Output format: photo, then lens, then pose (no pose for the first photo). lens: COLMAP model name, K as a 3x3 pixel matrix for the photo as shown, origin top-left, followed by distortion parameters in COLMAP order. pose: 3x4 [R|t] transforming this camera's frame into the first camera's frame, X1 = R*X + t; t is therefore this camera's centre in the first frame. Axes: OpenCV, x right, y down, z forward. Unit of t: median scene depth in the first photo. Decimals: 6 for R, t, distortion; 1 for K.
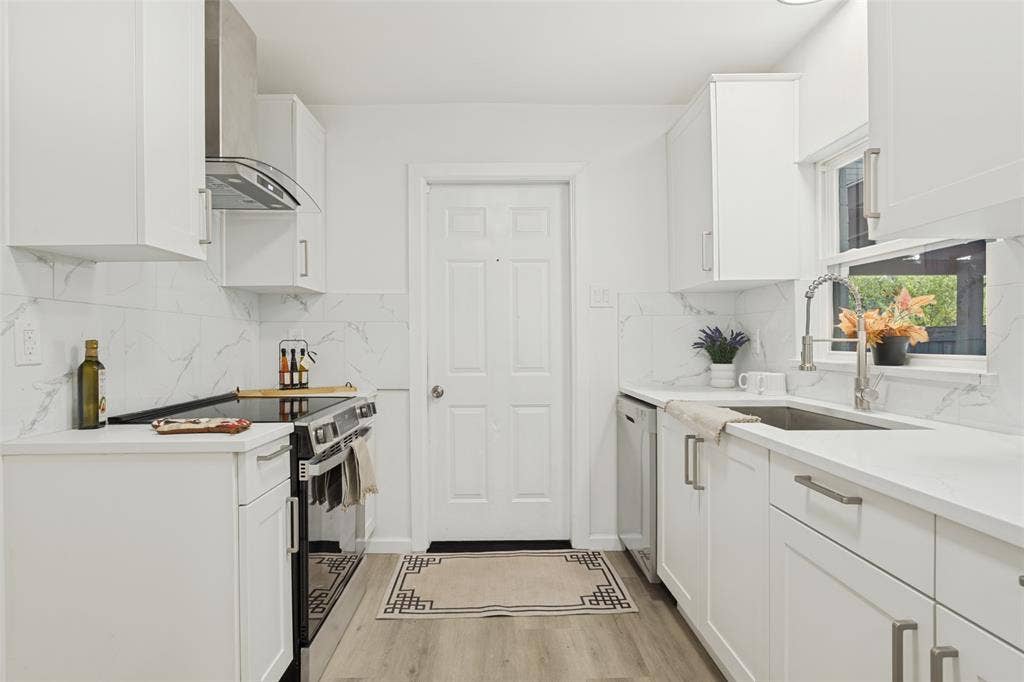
lens RADIAL K [[528.4, 0, 508.0], [0, 528.4, 343.1], [0, 0, 1]] dist [0.002958, 0.001067]
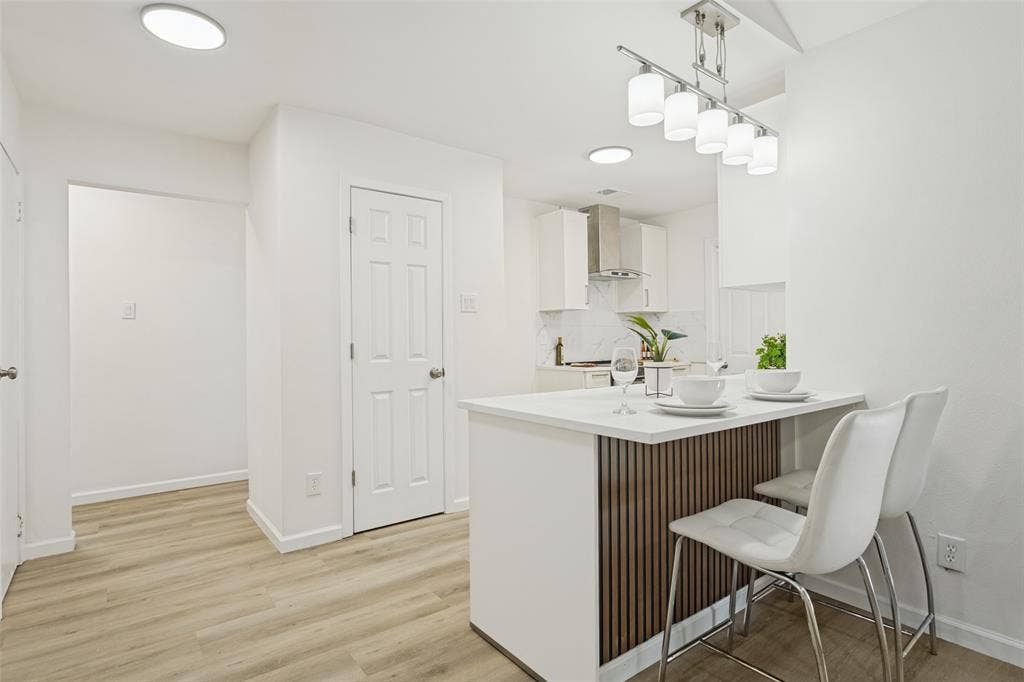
lens RADIAL K [[528.4, 0, 510.1], [0, 528.4, 338.6], [0, 0, 1]] dist [0.002958, 0.001067]
pose [[0.576609, 0.001835, -0.817018, 1.637076], [0.005252, 0.999968, 0.005952, -0.018854], [0.817003, -0.007723, 0.576581, -1.074277]]
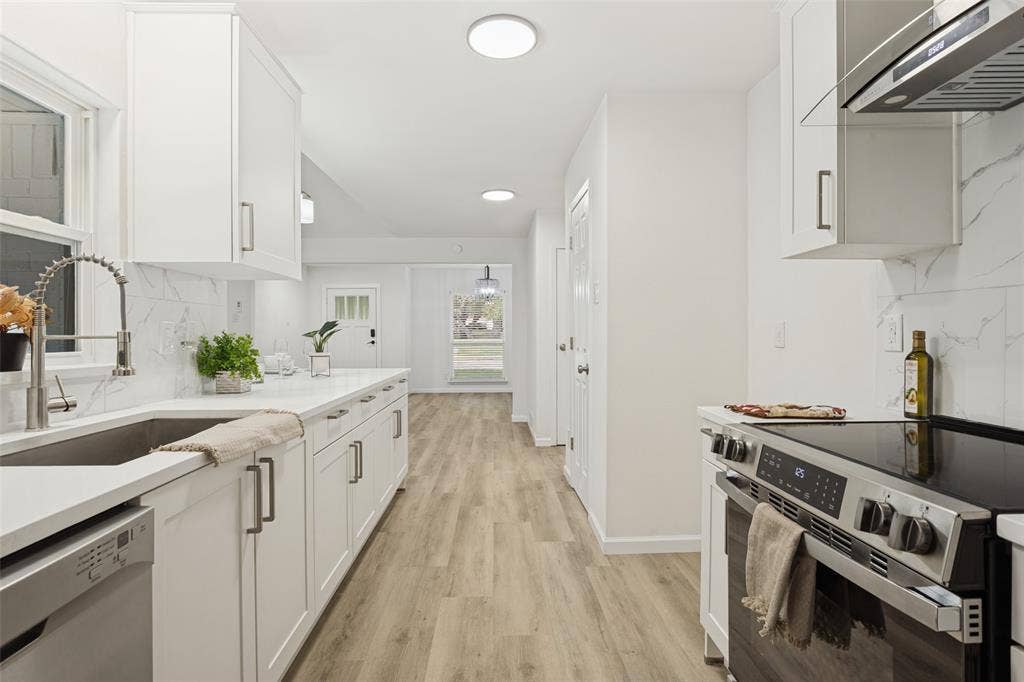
lens RADIAL K [[528.4, 0, 513.3], [0, 528.4, 337.9], [0, 0, 1]] dist [0.002958, 0.001067]
pose [[-0.999795, 0.008198, 0.018531, -0.045155], [0.008294, 0.999953, 0.005086, -0.004265], [-0.018489, 0.005238, -0.999815, 2.017474]]
